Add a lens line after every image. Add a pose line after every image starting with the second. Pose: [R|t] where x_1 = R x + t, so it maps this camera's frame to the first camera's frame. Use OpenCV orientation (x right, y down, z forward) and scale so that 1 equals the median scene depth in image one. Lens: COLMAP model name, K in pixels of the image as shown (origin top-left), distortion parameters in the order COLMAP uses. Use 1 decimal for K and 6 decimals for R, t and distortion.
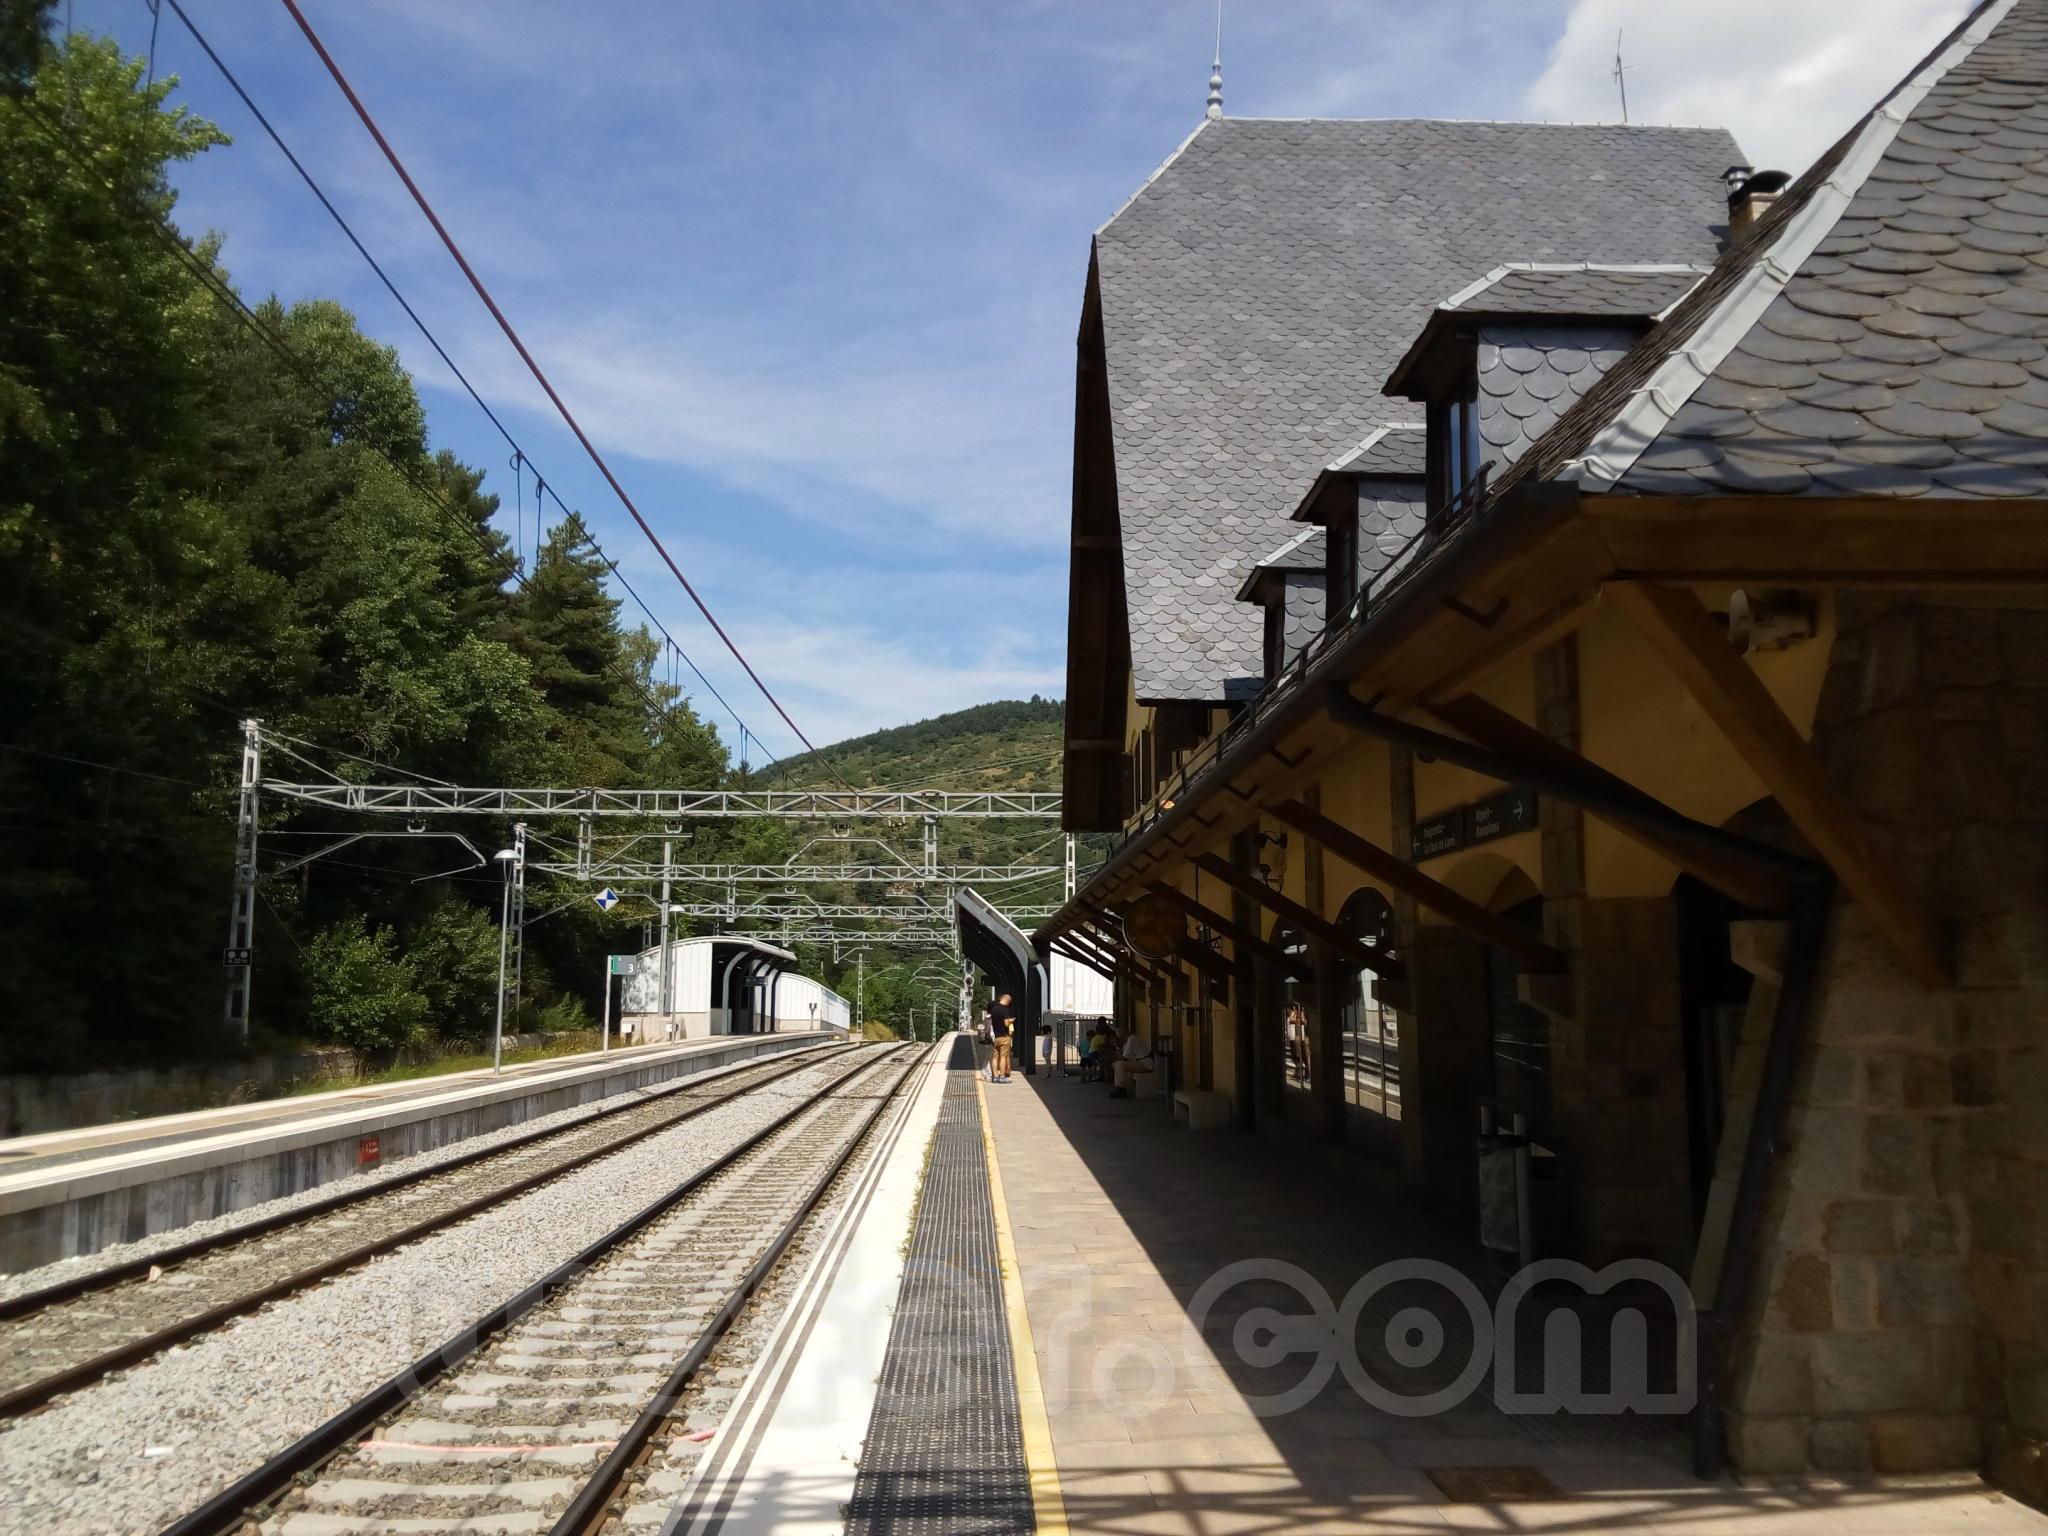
lens RADIAL K [[1598.9, 0, 1039.0], [0, 1598.9, 771.9], [0, 0, 1]] dist [0.047355, -0.018650]
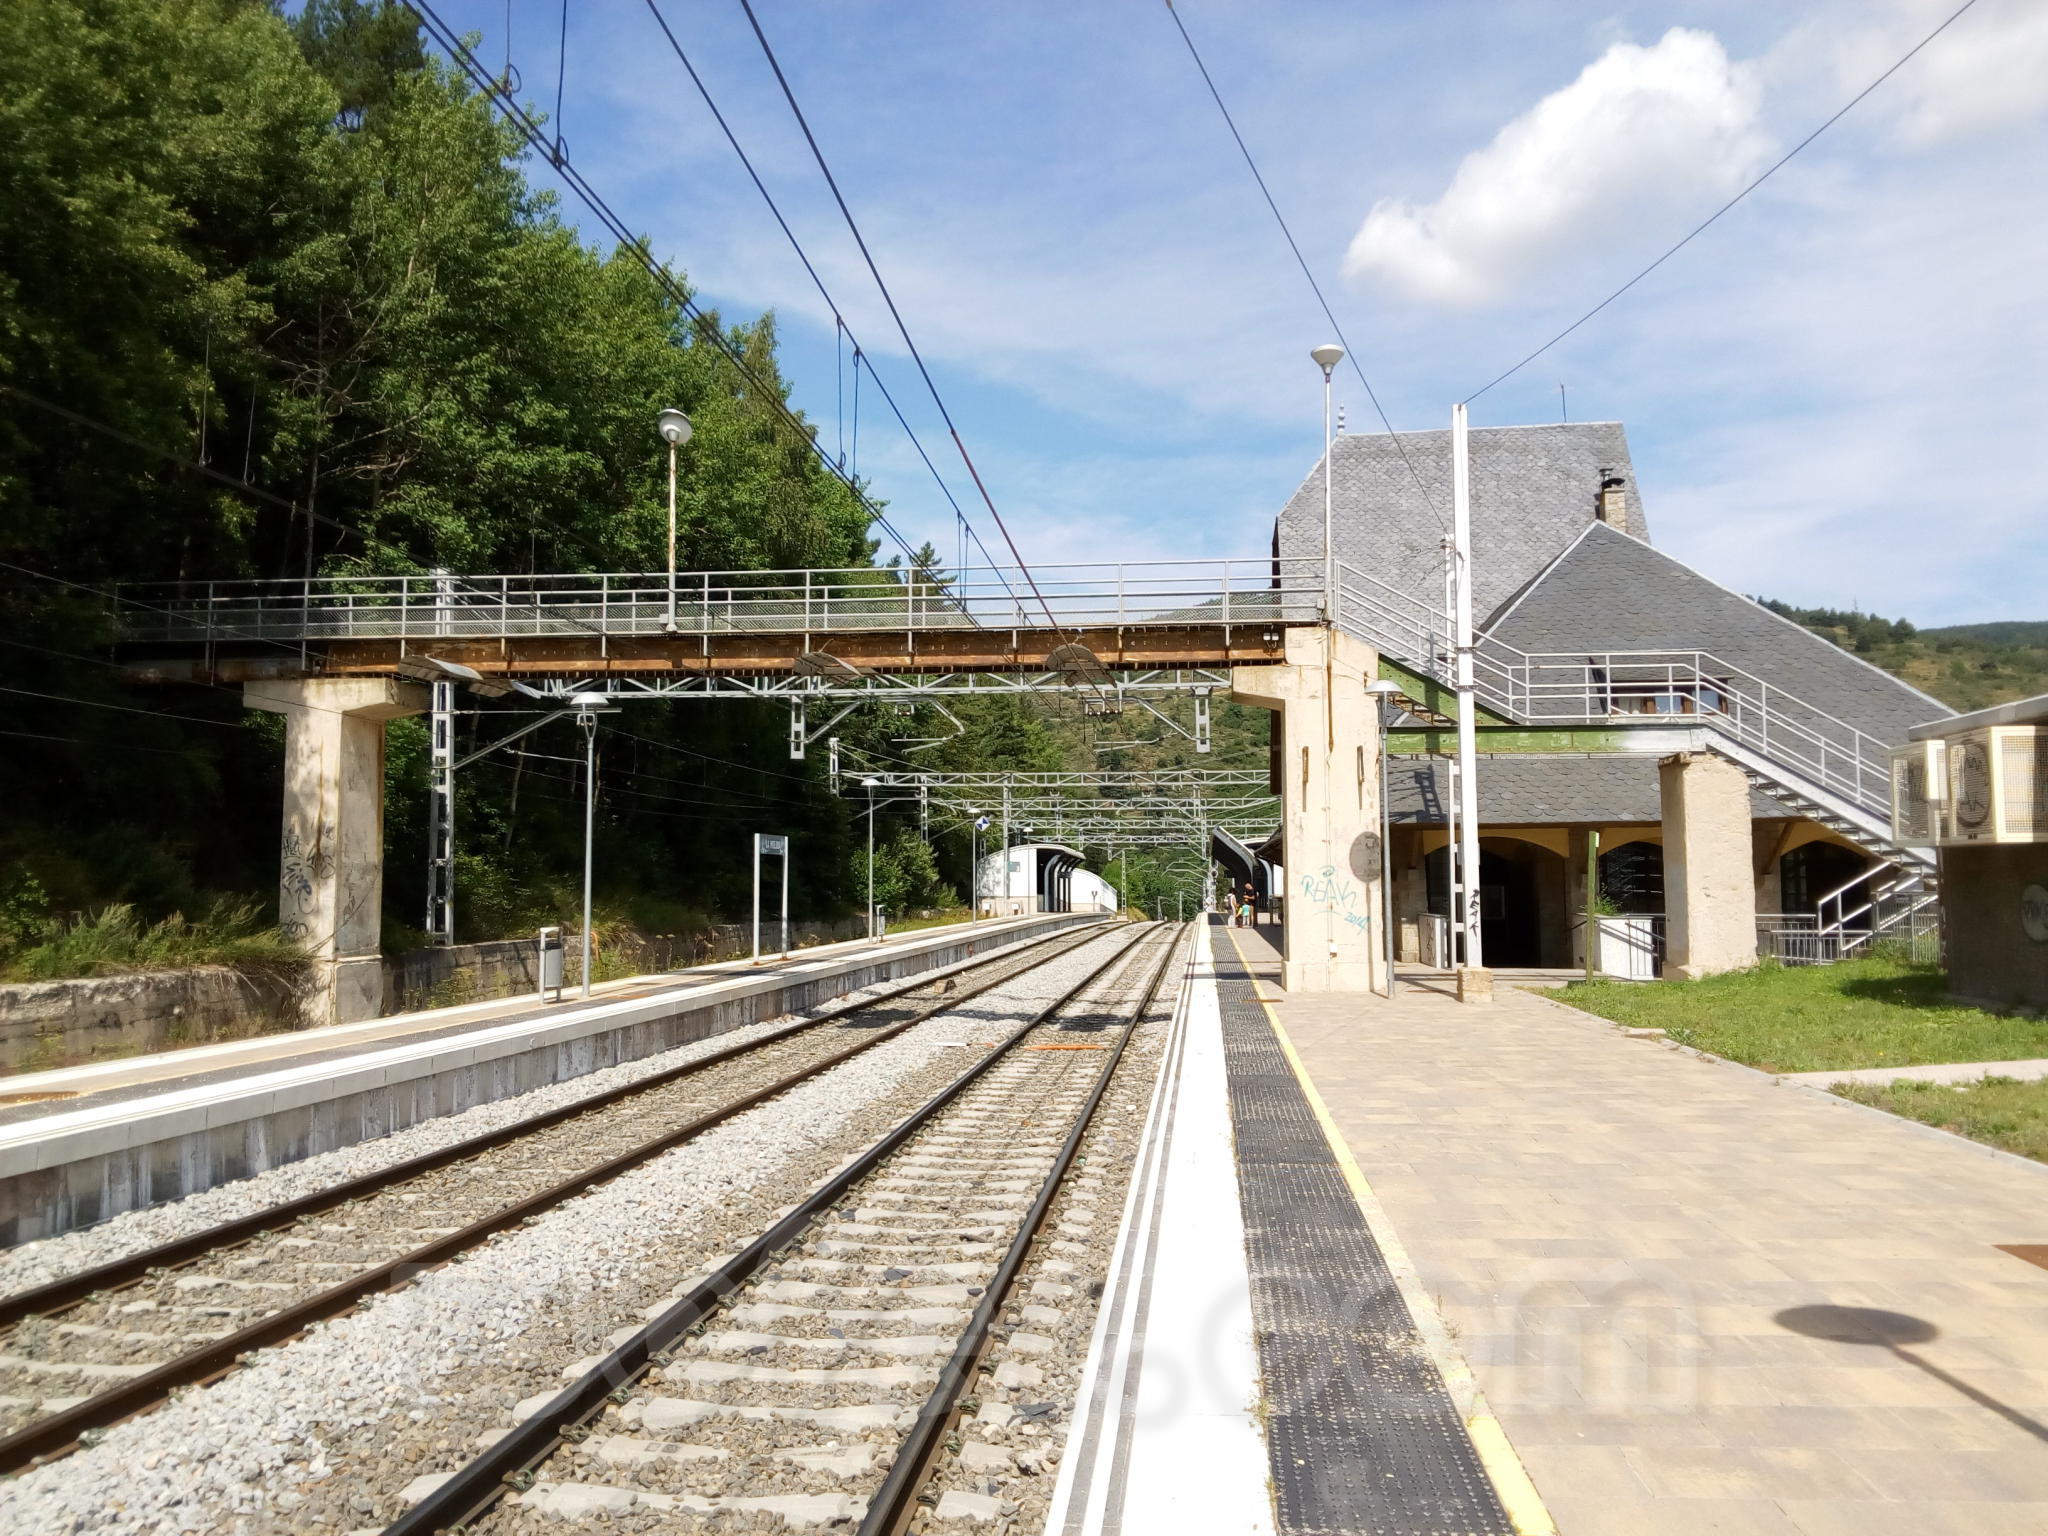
lens RADIAL K [[1598.9, 0, 1017.9], [0, 1598.9, 755.4], [0, 0, 1]] dist [0.047355, -0.018650]
pose [[0.987071, -0.016830, -0.159399, 0.020900], [0.025978, 0.998122, 0.055481, -0.110826], [0.158166, -0.058904, 0.985654, -0.804410]]
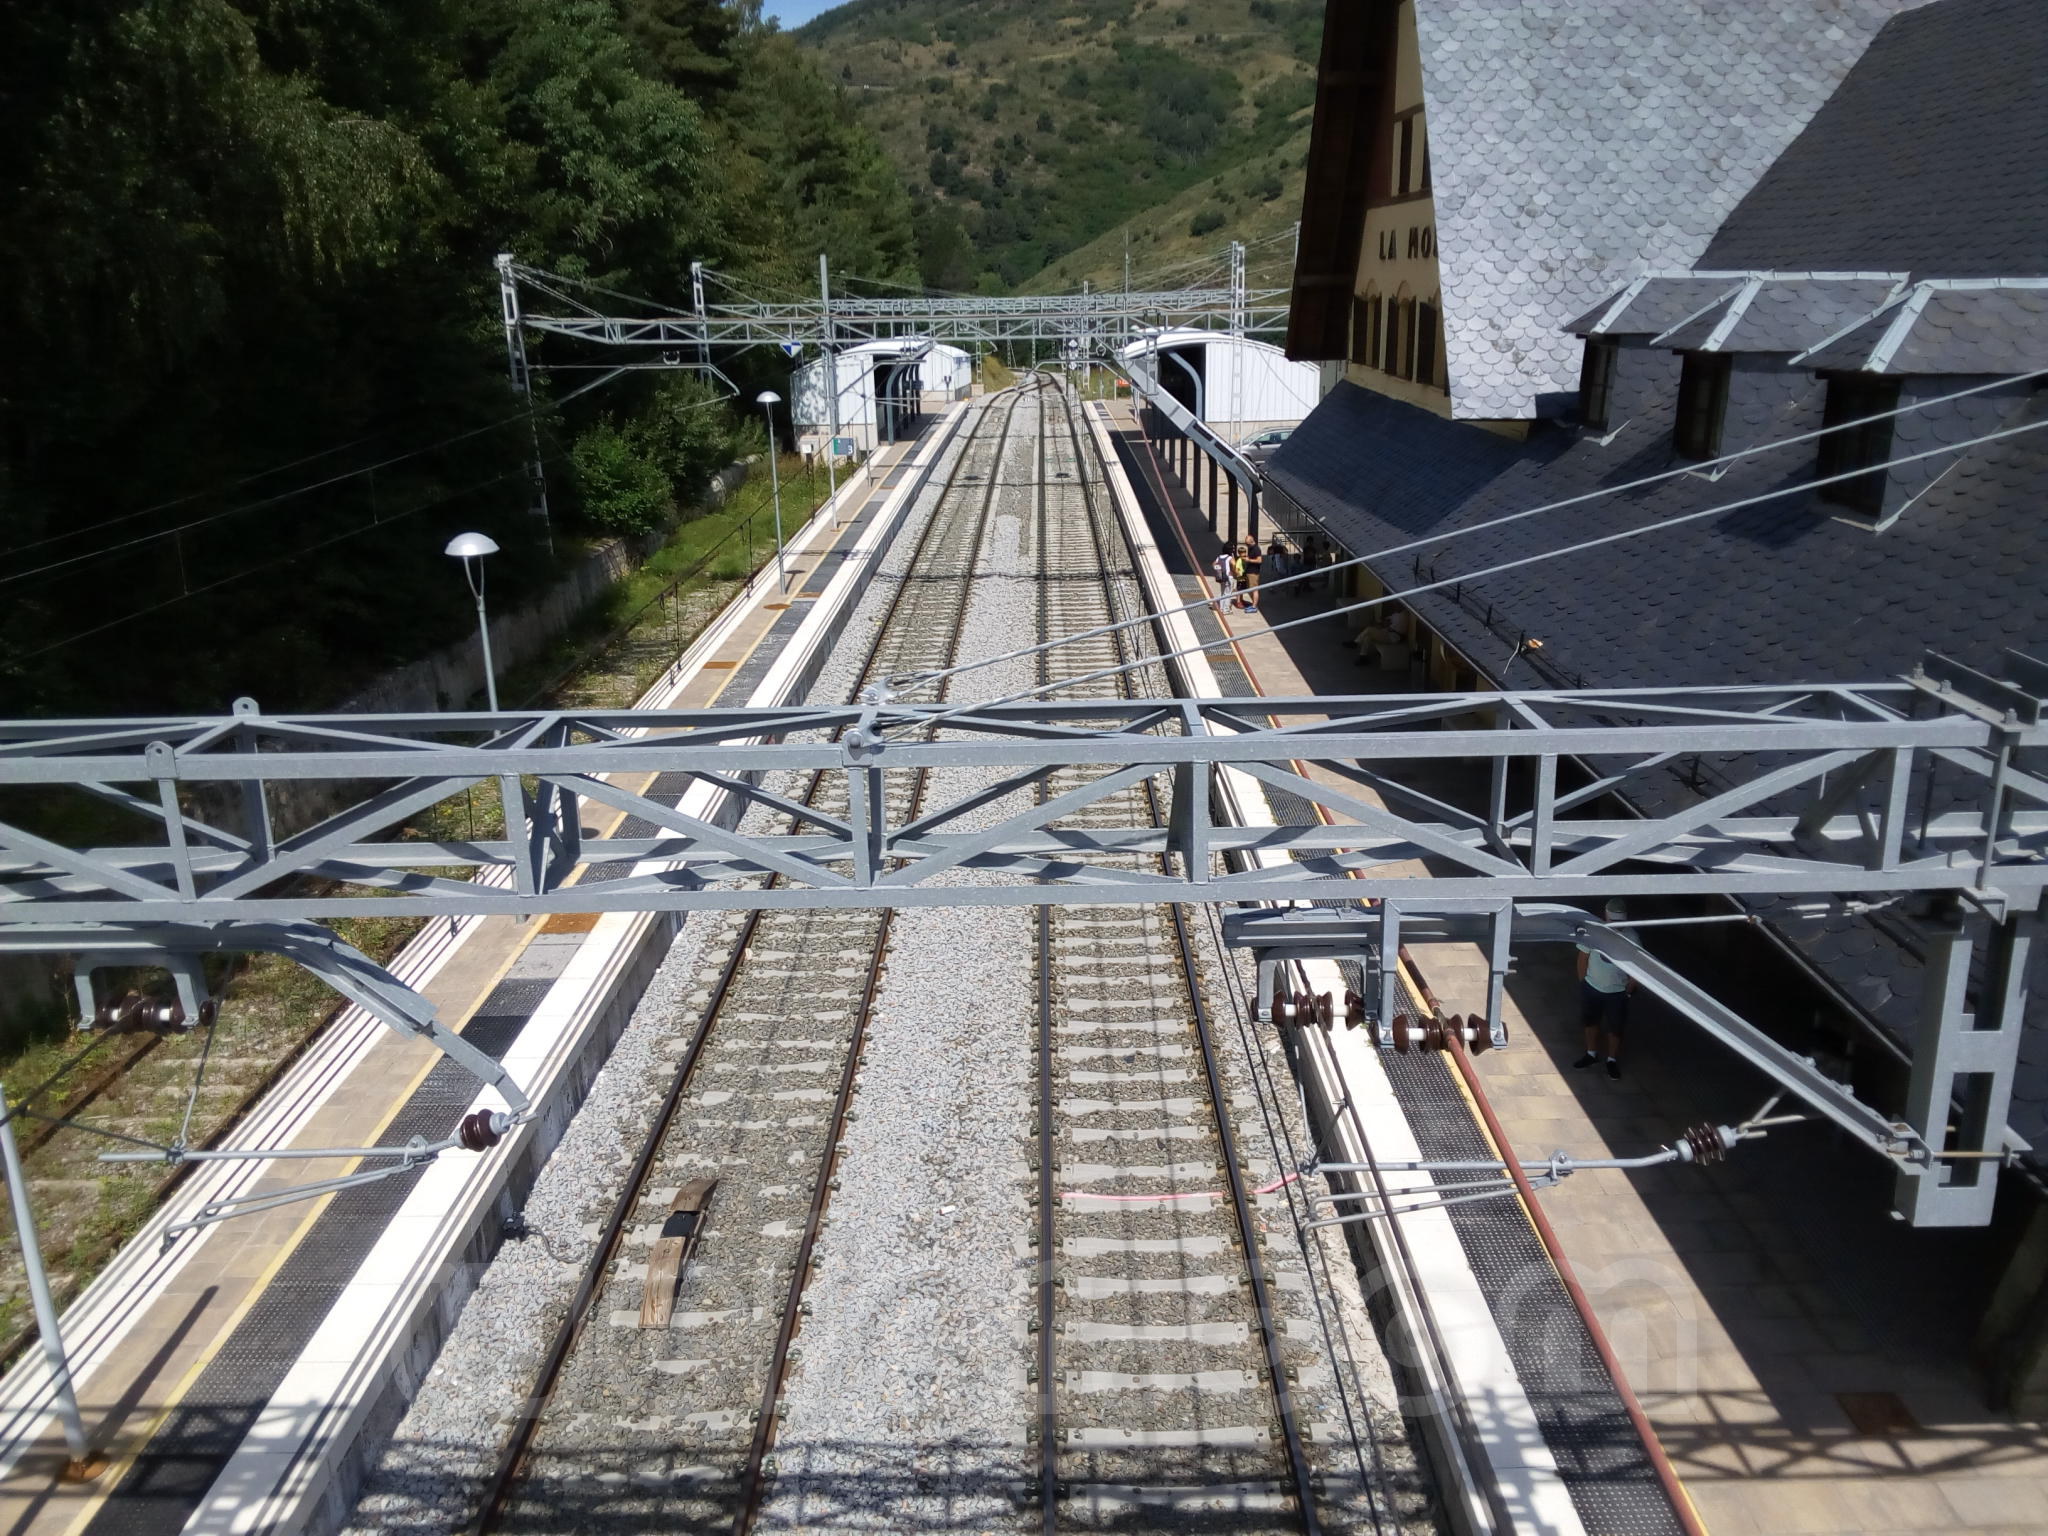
lens RADIAL K [[1598.9, 0, 1038.3], [0, 1598.9, 769.3], [0, 0, 1]] dist [0.047355, -0.018650]
pose [[0.998638, -0.008911, -0.051399, -0.092346], [0.029940, 0.904768, 0.424850, -0.165132], [0.042718, -0.425811, 0.903803, -0.067003]]
